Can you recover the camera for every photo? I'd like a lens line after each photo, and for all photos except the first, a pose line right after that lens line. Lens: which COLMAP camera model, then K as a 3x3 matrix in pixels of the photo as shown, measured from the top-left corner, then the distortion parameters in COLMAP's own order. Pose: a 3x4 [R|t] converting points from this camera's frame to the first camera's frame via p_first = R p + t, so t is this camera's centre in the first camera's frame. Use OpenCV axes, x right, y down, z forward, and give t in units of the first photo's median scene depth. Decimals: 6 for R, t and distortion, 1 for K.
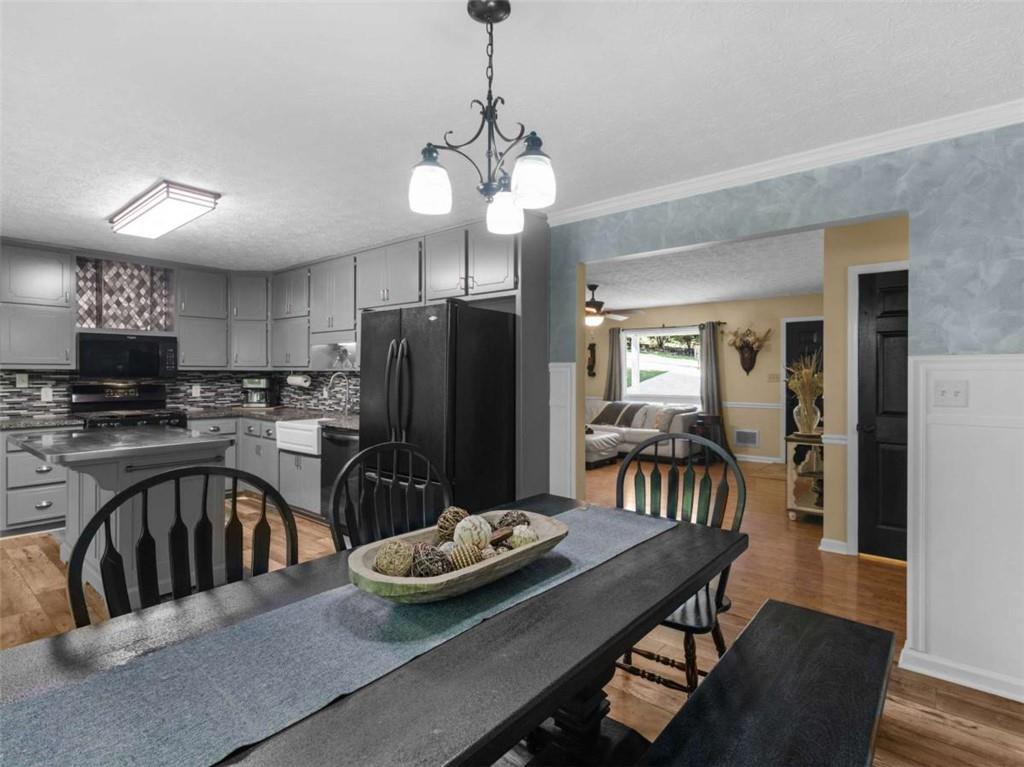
lens RADIAL K [[528.7, 0, 514.5], [0, 528.7, 379.3], [0, 0, 1]] dist [0.006545, 0.001441]
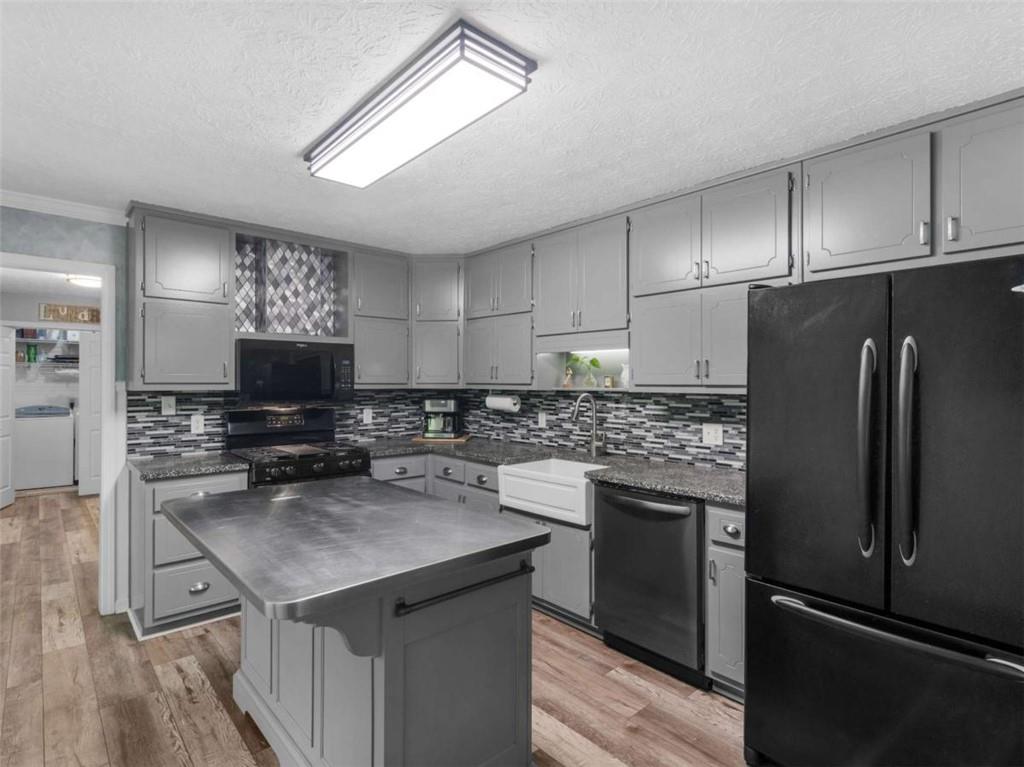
lens RADIAL K [[528.7, 0, 509.0], [0, 528.7, 384.5], [0, 0, 1]] dist [0.006545, 0.001441]
pose [[0.990437, -0.001334, -0.137959, -0.312475], [0.000217, 0.999967, -0.008106, -0.017529], [0.137966, 0.007999, 0.990405, 0.296566]]
